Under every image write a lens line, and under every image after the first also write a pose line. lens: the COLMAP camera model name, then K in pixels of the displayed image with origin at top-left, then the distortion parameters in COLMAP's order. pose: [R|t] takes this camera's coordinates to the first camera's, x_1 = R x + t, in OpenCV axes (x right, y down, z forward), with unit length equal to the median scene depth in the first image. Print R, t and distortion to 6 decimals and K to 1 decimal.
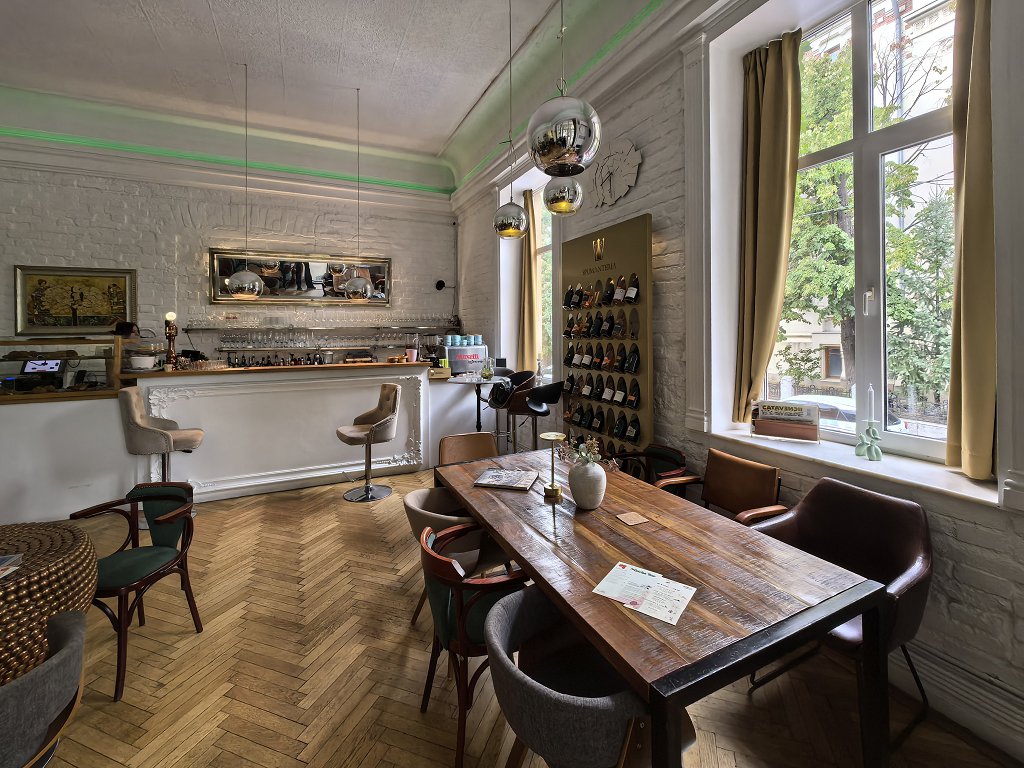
lens RADIAL K [[442.7, 0, 509.1], [0, 442.7, 327.3], [0, 0, 1]] dist [-0.002580, 0.000041]
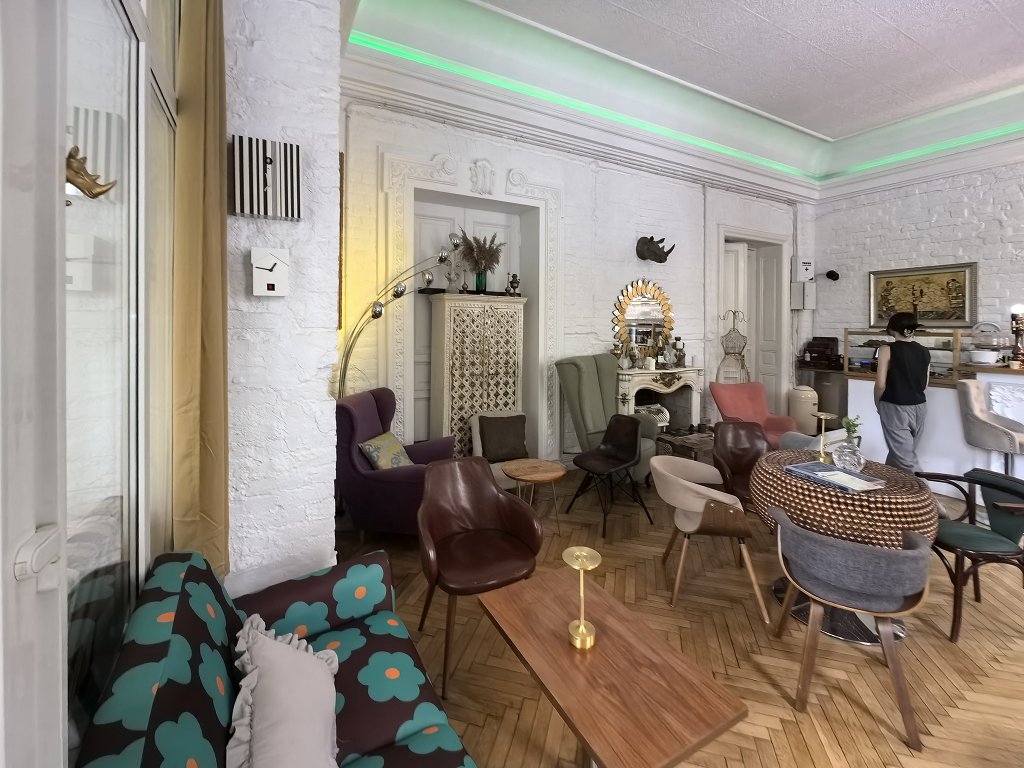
lens RADIAL K [[442.7, 0, 509.1], [0, 442.7, 327.3], [0, 0, 1]] dist [-0.002580, 0.000041]
pose [[0.055395, 0.011260, -0.998401, 0.087612], [0.000476, 0.999936, 0.011303, 0.002168], [0.998464, -0.001102, 0.055386, -0.102421]]
